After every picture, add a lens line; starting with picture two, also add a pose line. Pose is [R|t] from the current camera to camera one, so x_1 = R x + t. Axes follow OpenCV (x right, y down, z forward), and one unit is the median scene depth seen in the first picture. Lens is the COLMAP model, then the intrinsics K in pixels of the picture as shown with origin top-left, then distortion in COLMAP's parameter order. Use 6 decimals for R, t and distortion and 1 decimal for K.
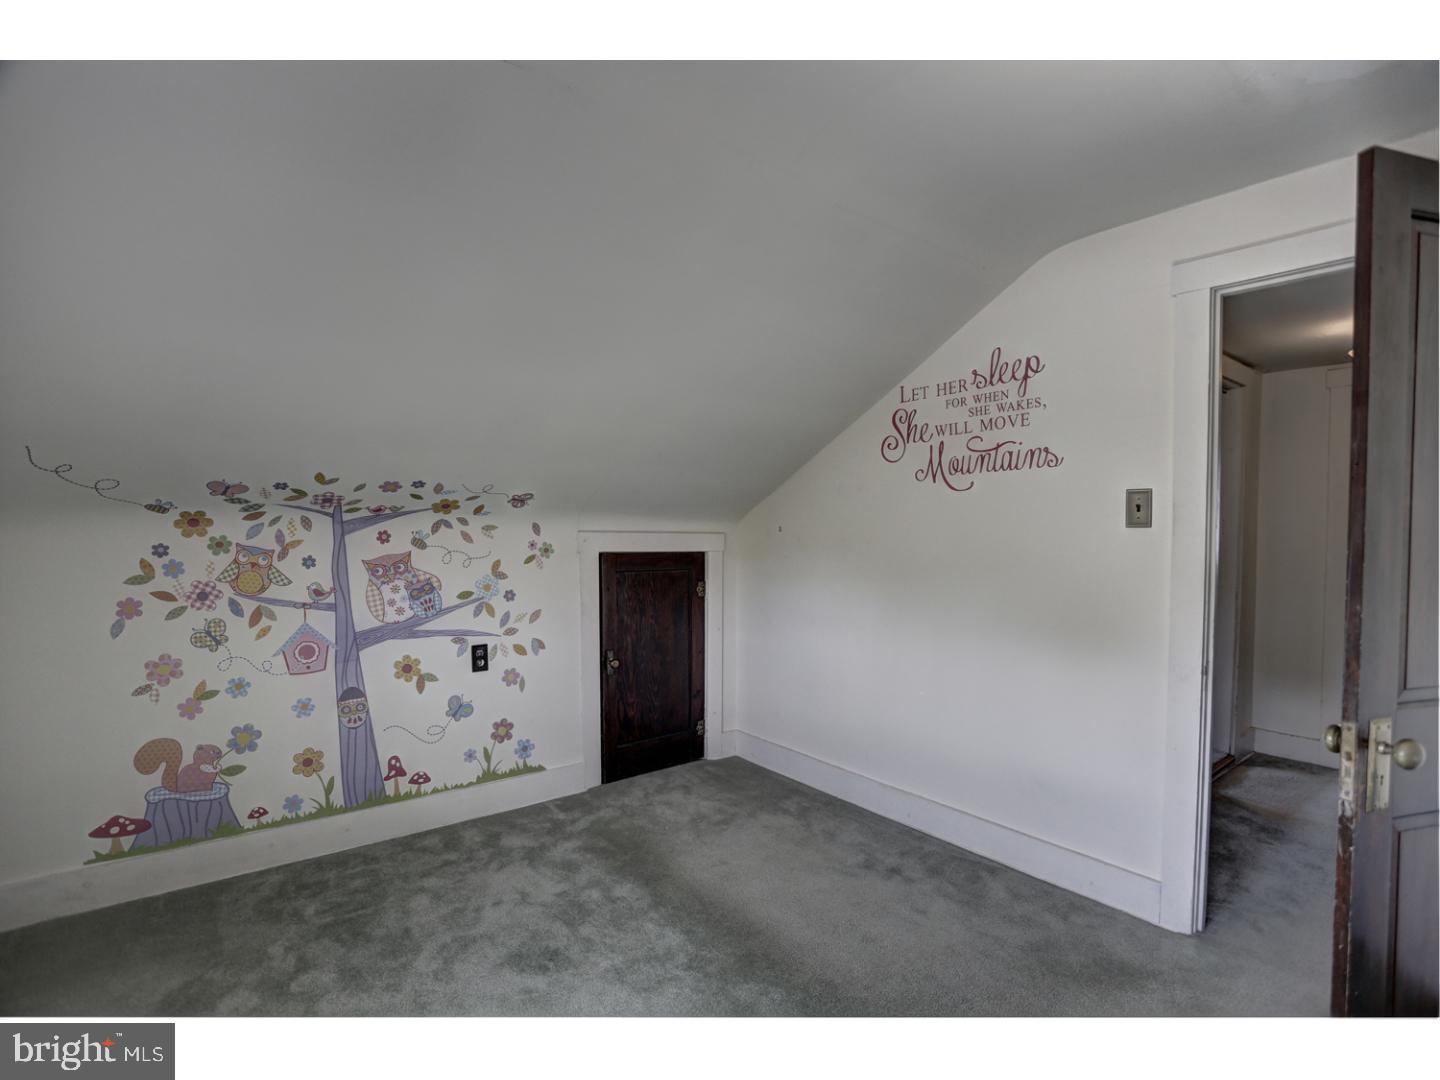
lens RADIAL K [[710.9, 0, 716.5], [0, 710.9, 541.8], [0, 0, 1]] dist [-0.043639, 0.015344]
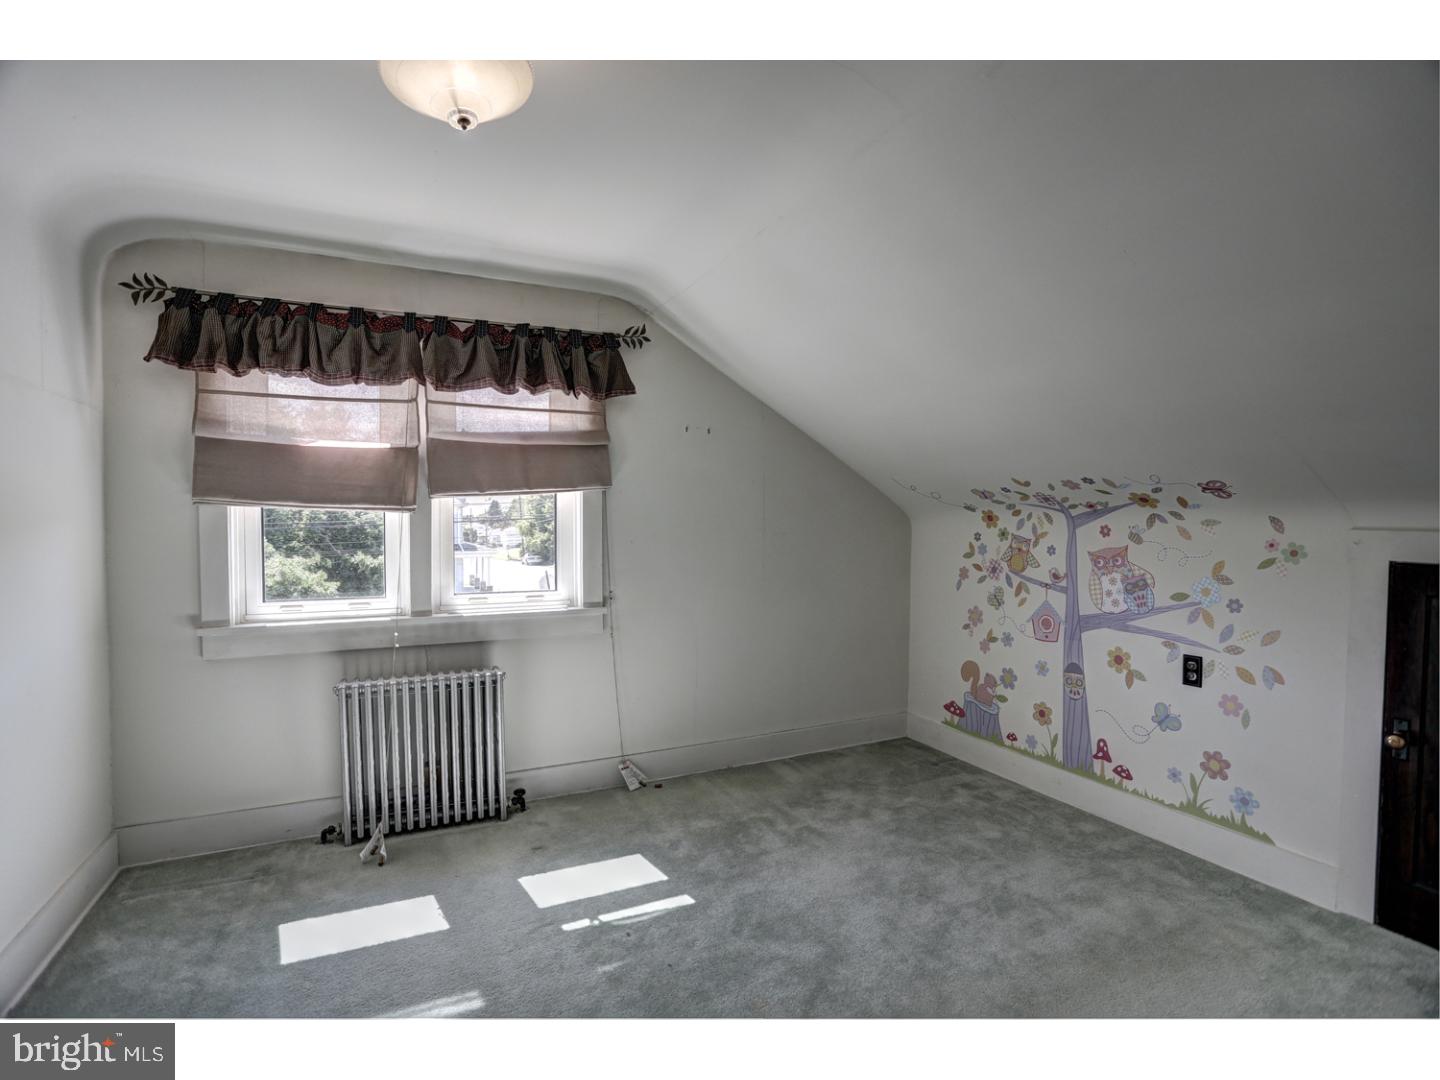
lens RADIAL K [[710.9, 0, 714.0], [0, 710.9, 537.7], [0, 0, 1]] dist [-0.043639, 0.015344]
pose [[-0.217335, 0.017800, -0.975935, 0.722531], [-0.027600, 0.999322, 0.024373, -0.006366], [0.975707, 0.032233, -0.216697, 0.682429]]
